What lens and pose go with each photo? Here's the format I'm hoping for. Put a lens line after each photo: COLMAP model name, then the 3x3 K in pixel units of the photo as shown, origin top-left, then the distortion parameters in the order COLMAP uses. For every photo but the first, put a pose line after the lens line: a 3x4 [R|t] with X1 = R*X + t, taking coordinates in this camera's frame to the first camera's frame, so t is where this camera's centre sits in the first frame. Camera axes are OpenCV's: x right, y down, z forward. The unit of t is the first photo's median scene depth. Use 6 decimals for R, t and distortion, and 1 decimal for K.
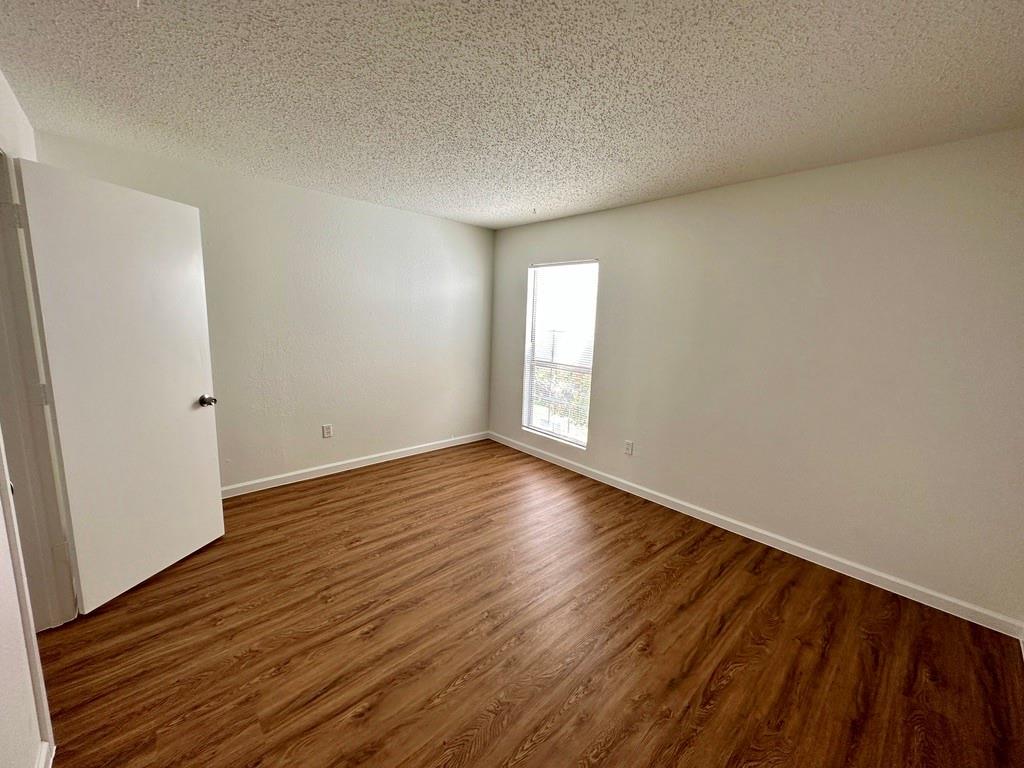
lens RADIAL K [[407.6, 0, 511.6], [0, 407.6, 375.7], [0, 0, 1]] dist [0.000226, 0.000065]
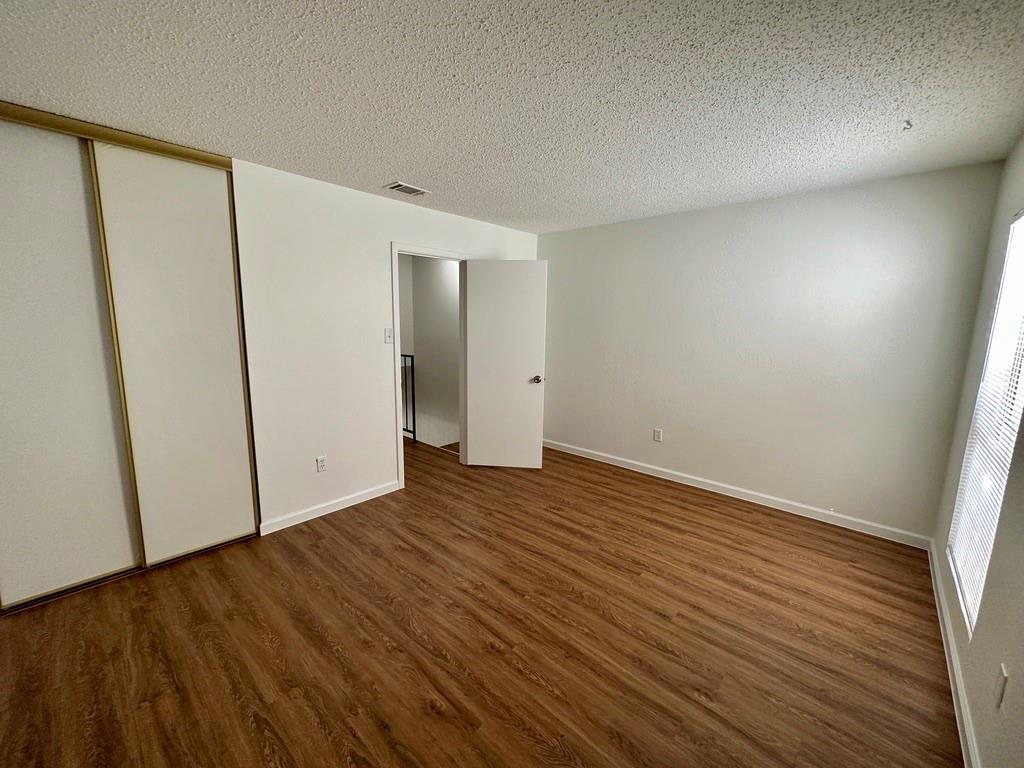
lens RADIAL K [[407.6, 0, 510.9], [0, 407.6, 376.5], [0, 0, 1]] dist [0.000226, 0.000065]
pose [[0.089738, 0.106511, -0.990254, 0.758804], [-0.152900, 0.983952, 0.091977, -0.075751], [0.984159, 0.143156, 0.104584, 0.665172]]
